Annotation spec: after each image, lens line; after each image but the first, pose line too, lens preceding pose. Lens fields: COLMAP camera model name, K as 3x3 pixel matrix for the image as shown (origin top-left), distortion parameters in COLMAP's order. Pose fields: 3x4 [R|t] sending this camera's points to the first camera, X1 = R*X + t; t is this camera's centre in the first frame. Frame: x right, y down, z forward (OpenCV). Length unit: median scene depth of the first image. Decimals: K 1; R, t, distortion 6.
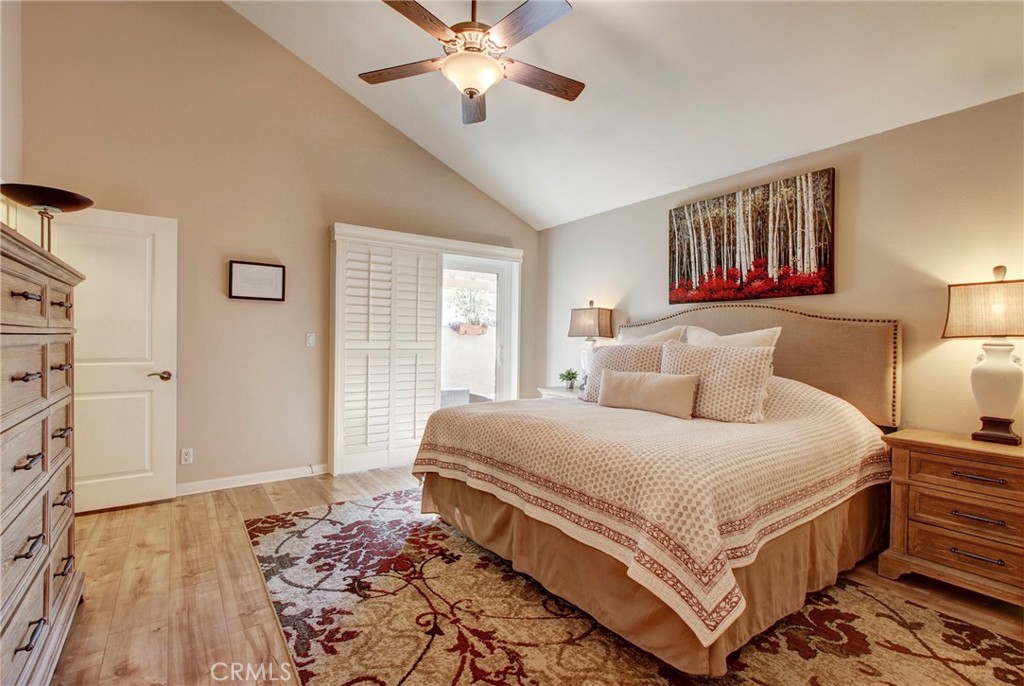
lens RADIAL K [[471.5, 0, 509.2], [0, 471.5, 342.1], [0, 0, 1]] dist [-0.009892, 0.002639]
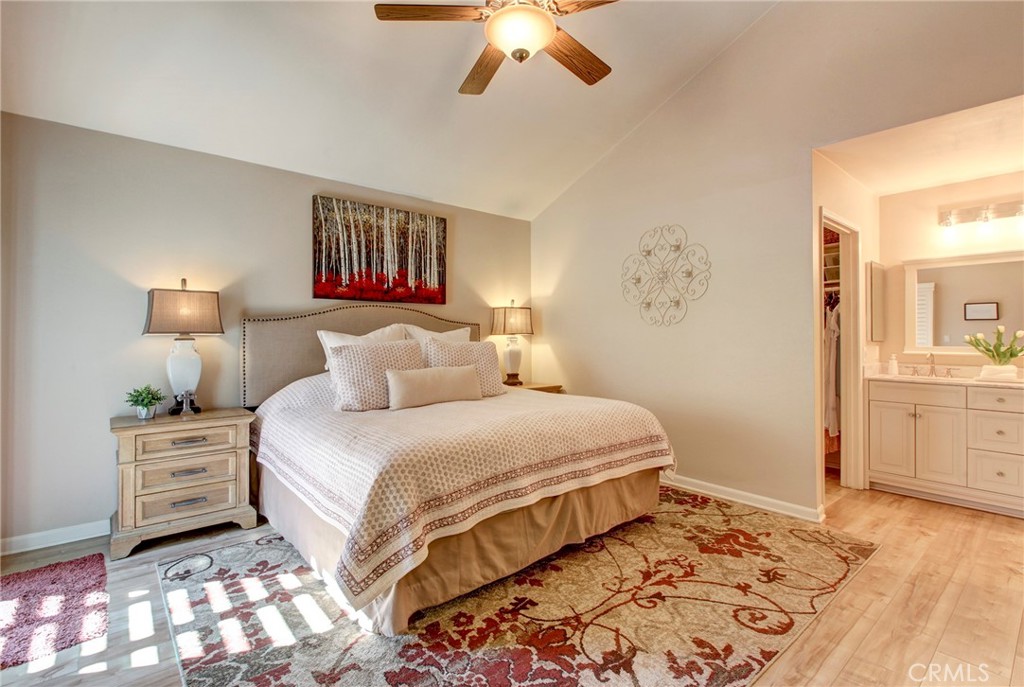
lens RADIAL K [[471.5, 0, 512.0], [0, 471.5, 334.5], [0, 0, 1]] dist [-0.009892, 0.002639]
pose [[-0.083174, -0.004117, 0.996527, -0.762307], [0.006636, 0.999967, 0.004685, -0.014052], [-0.996513, 0.007002, -0.083144, 0.876754]]
